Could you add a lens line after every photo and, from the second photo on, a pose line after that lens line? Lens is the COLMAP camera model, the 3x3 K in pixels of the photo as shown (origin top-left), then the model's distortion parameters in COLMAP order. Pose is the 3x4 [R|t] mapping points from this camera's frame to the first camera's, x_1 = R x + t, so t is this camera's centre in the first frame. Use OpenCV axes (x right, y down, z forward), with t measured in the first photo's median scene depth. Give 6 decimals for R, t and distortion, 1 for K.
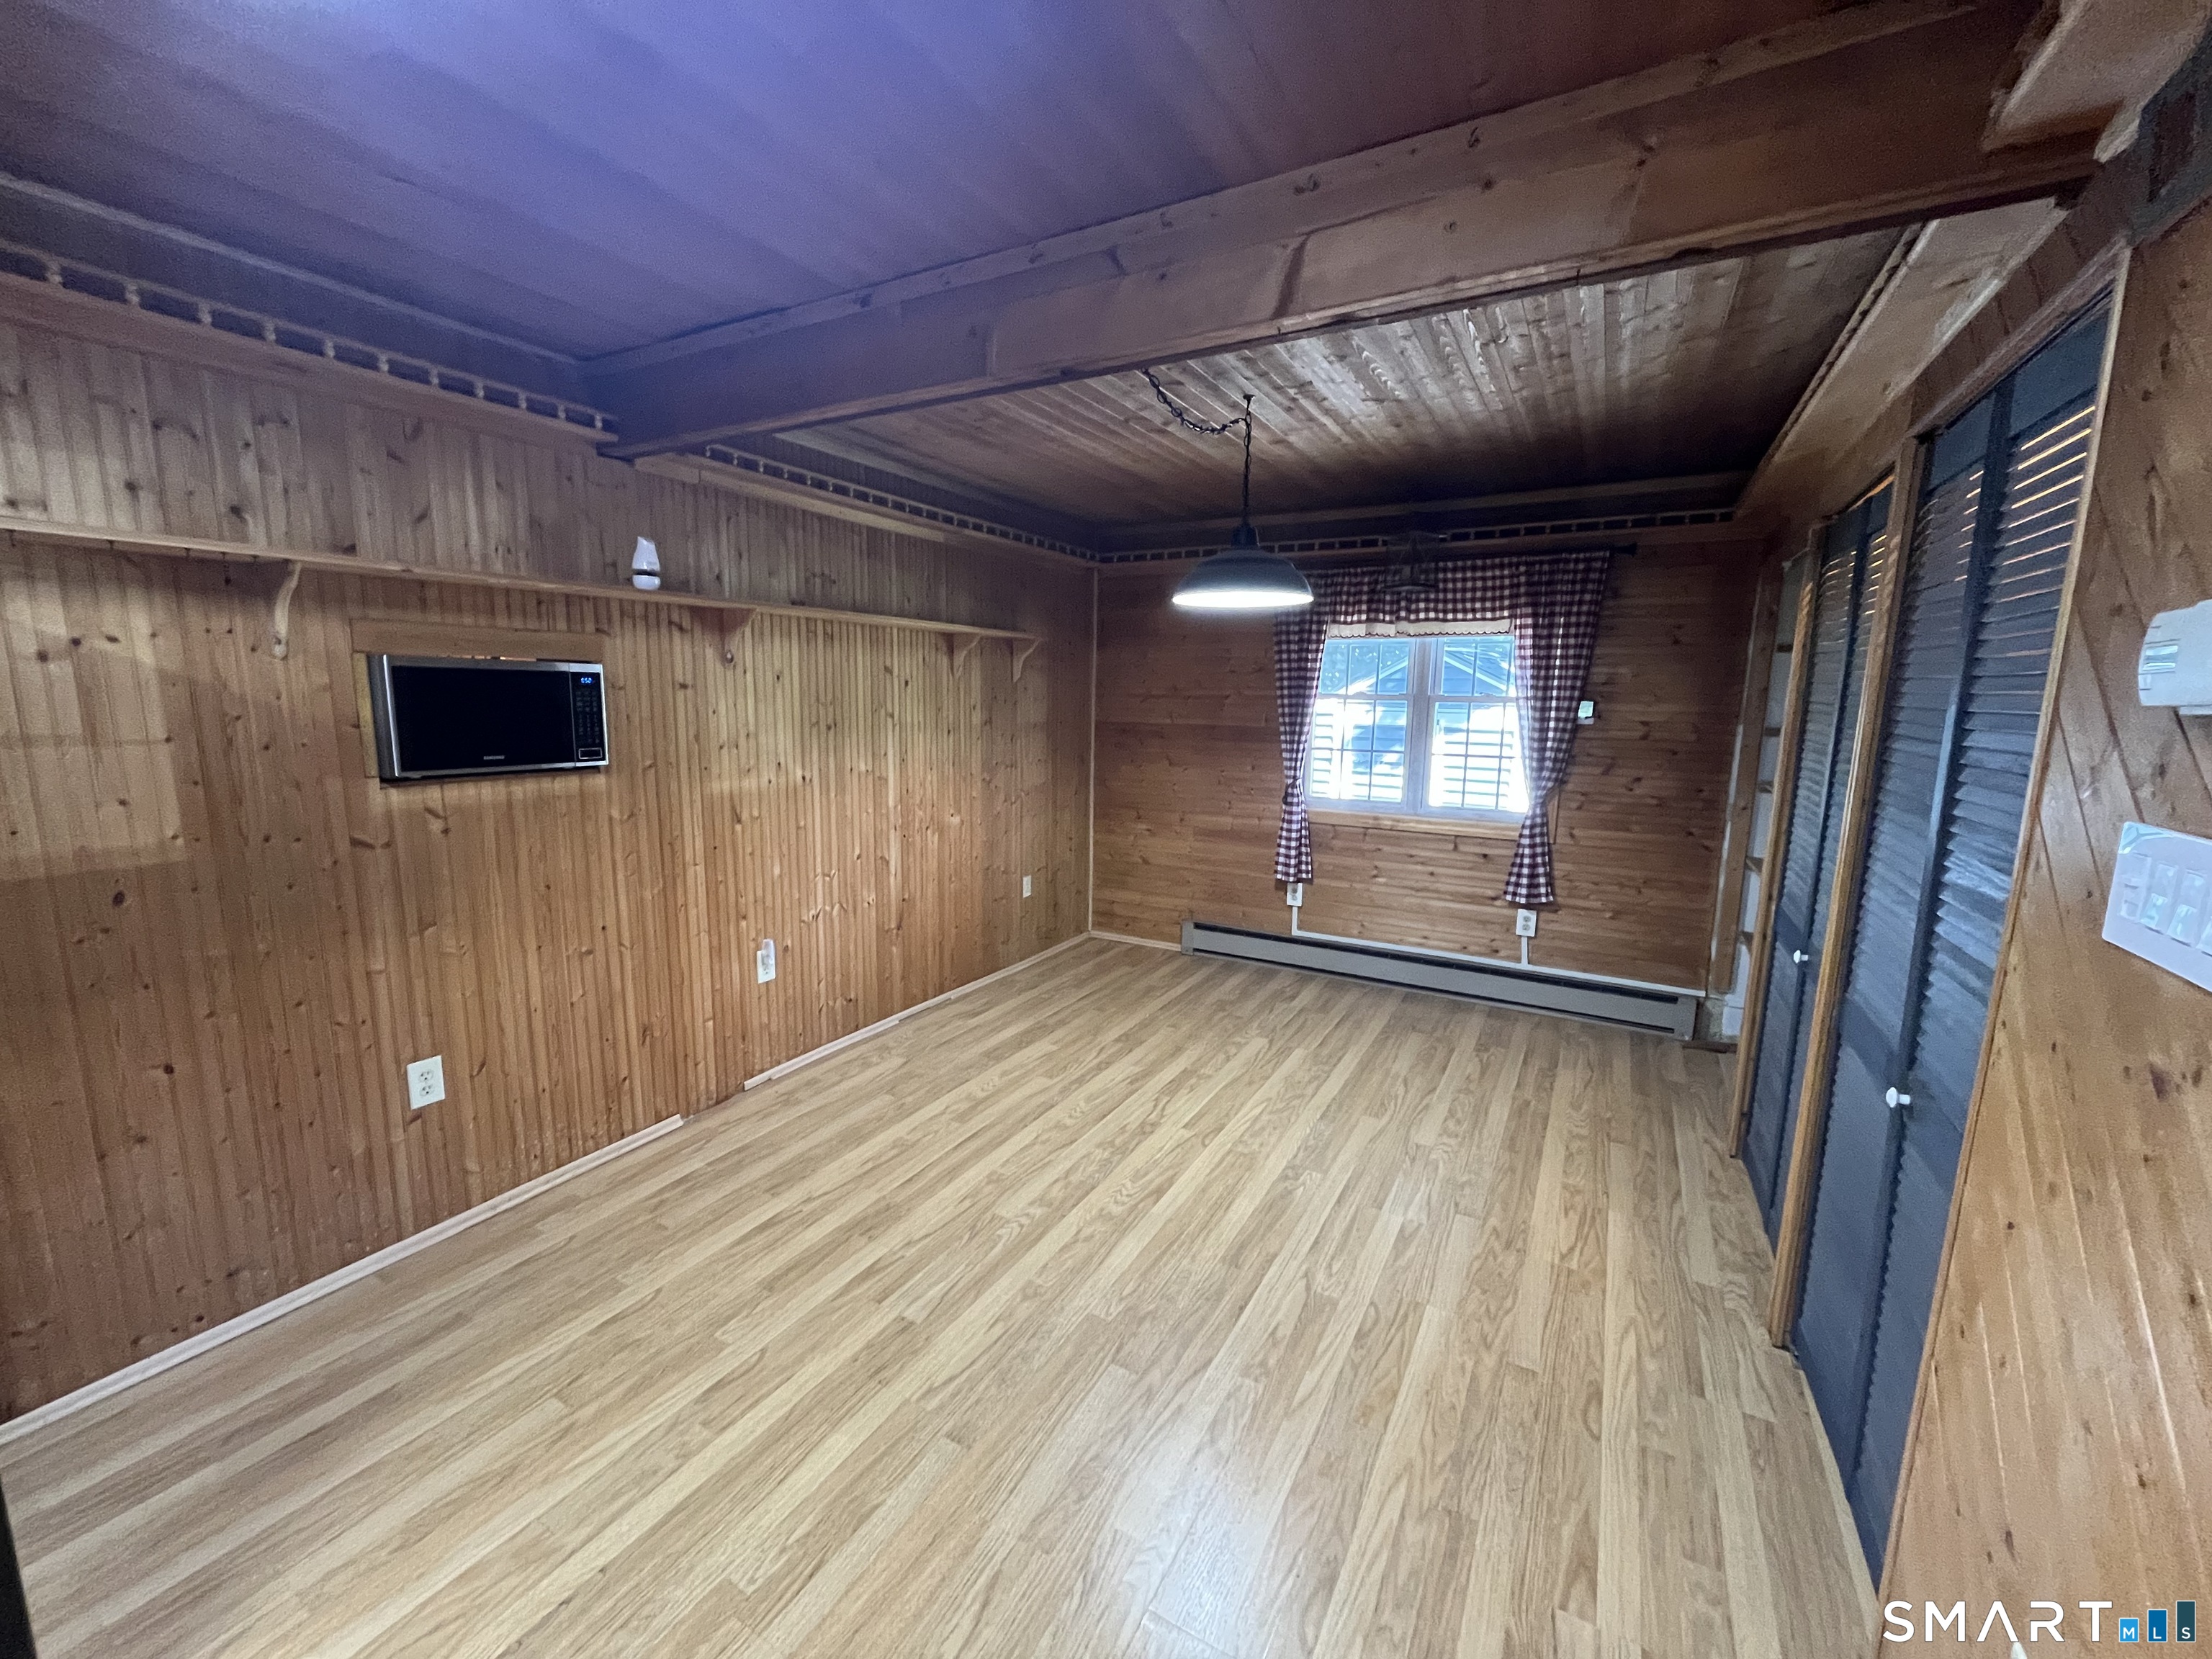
lens RADIAL K [[891.2, 0, 1099.7], [0, 891.2, 831.2], [0, 0, 1]] dist [-0.003437, -0.000903]
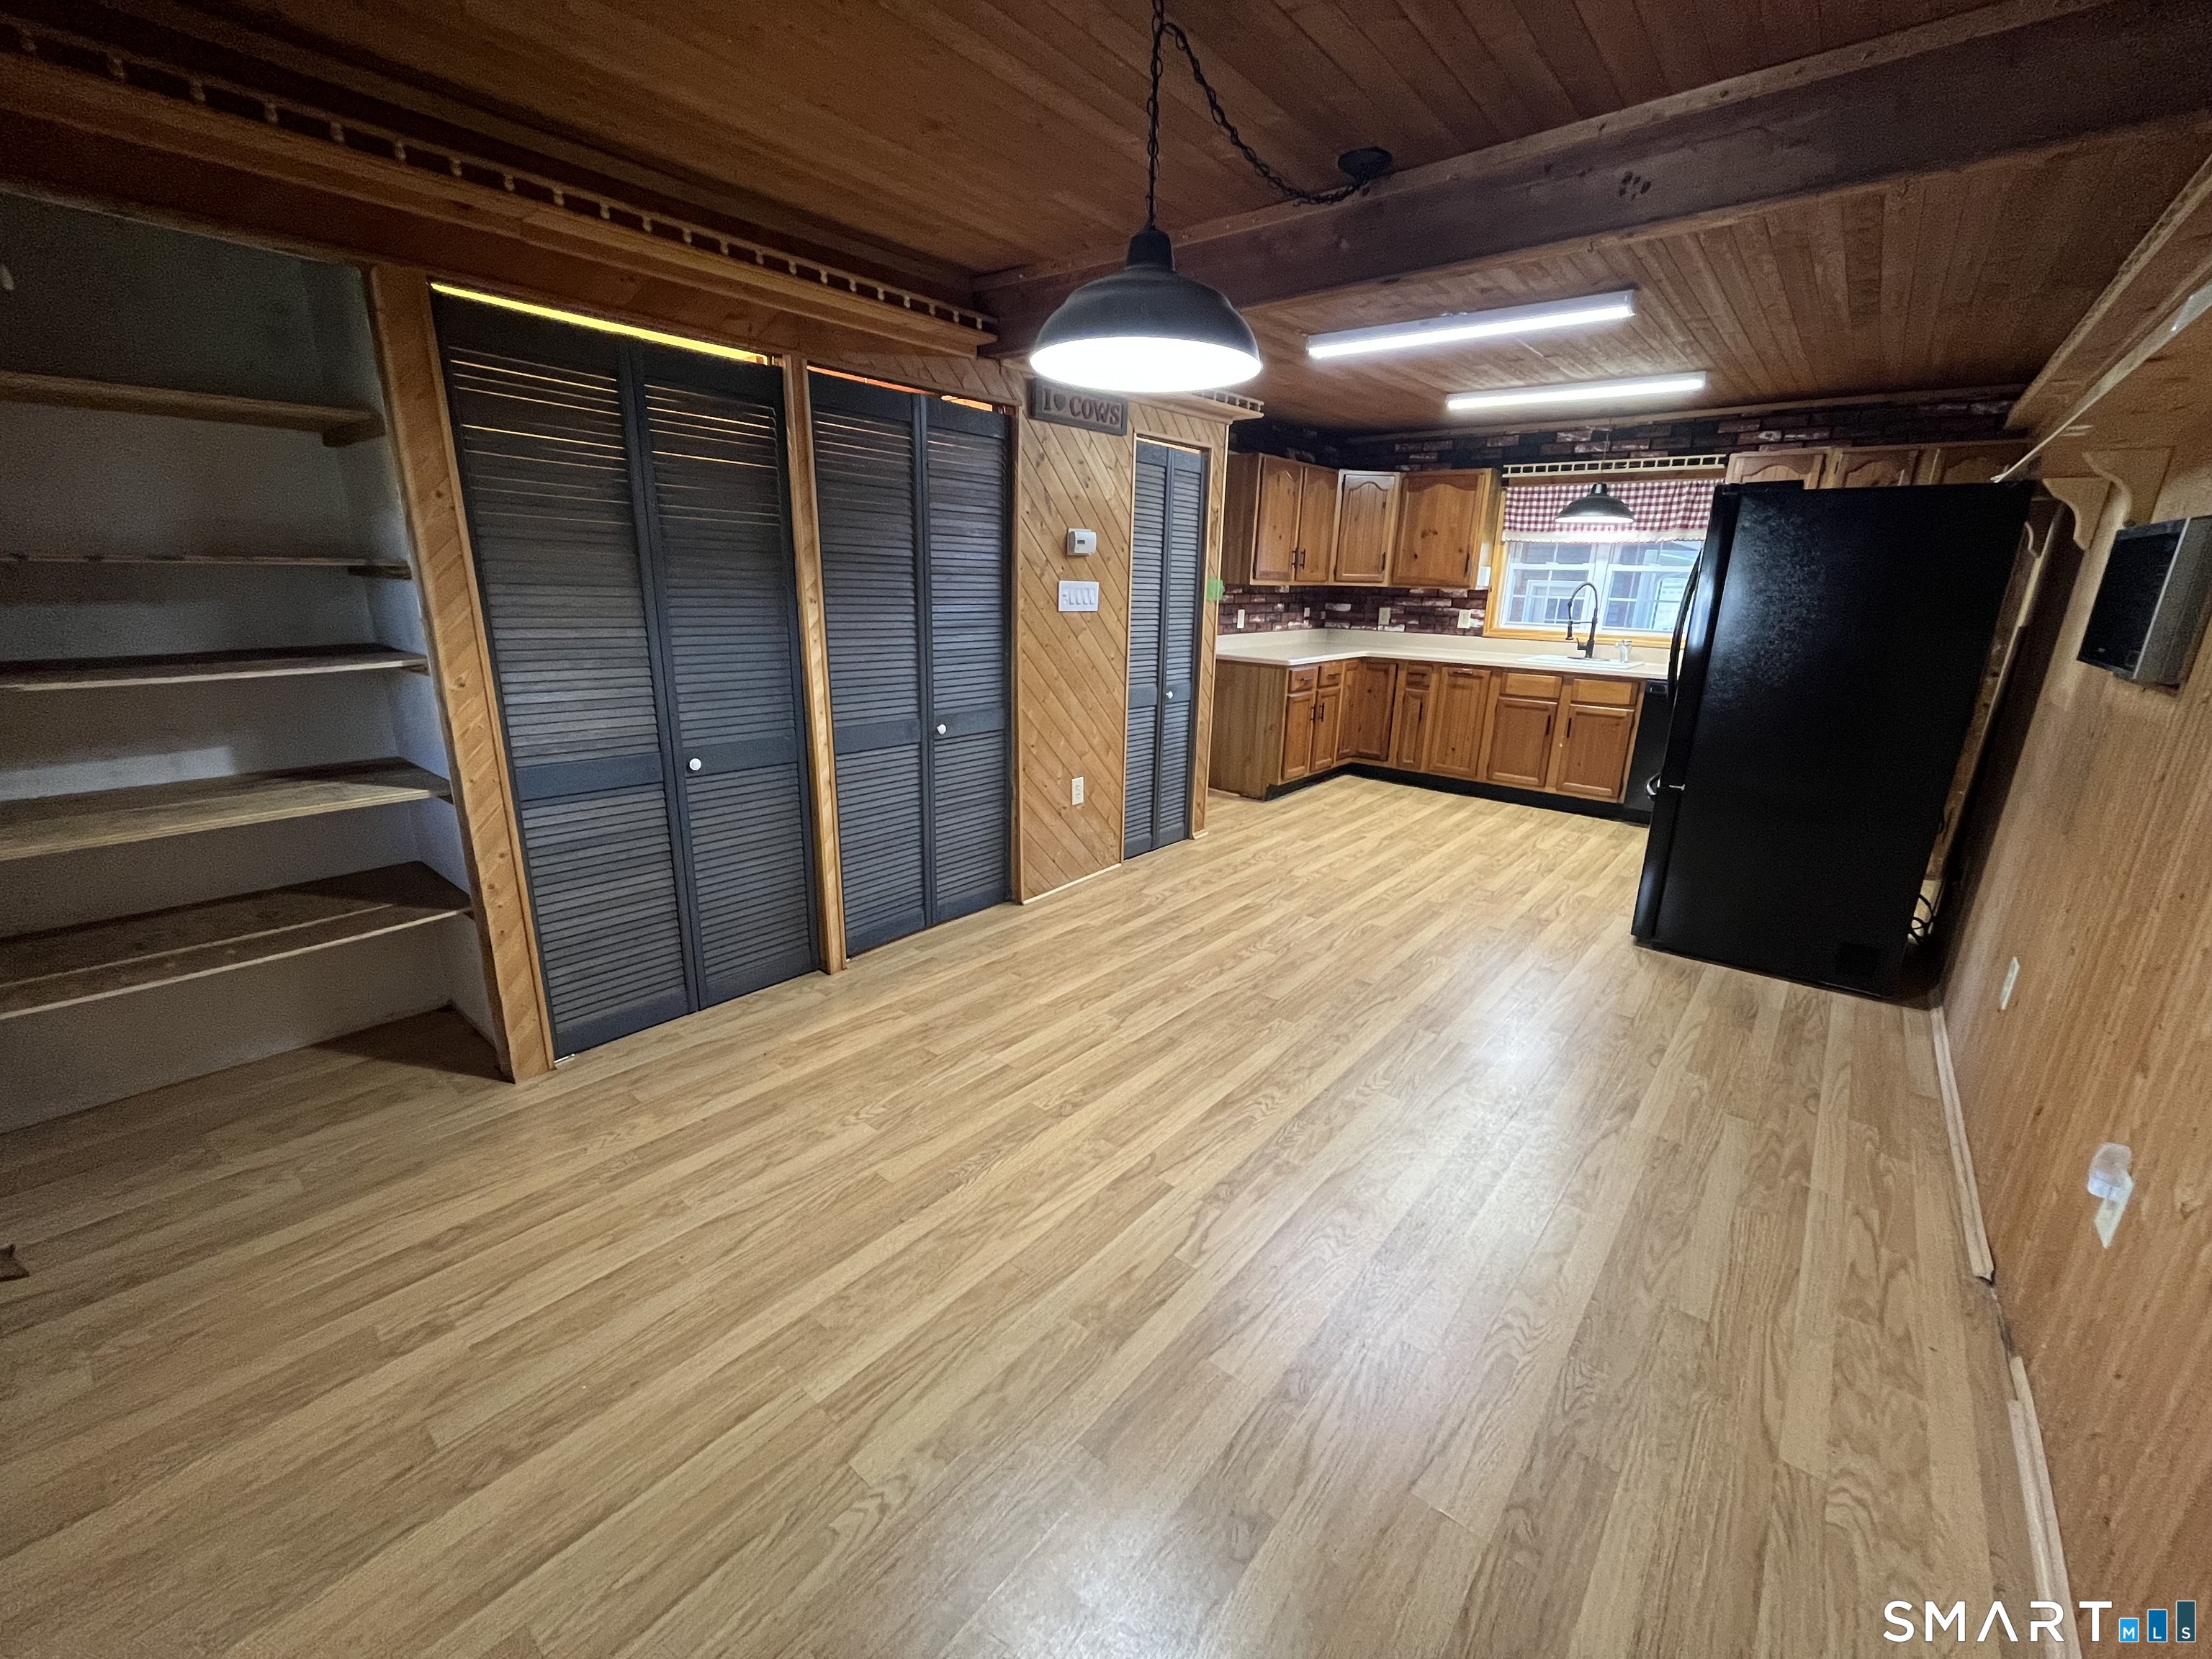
lens RADIAL K [[891.2, 0, 1094.5], [0, 891.2, 834.3], [0, 0, 1]] dist [-0.003437, -0.000903]
pose [[-0.982417, -0.085027, 0.166214, 0.064621], [-0.006142, 0.904514, 0.426400, -0.220658], [-0.186598, 0.417882, -0.889132, 1.600623]]
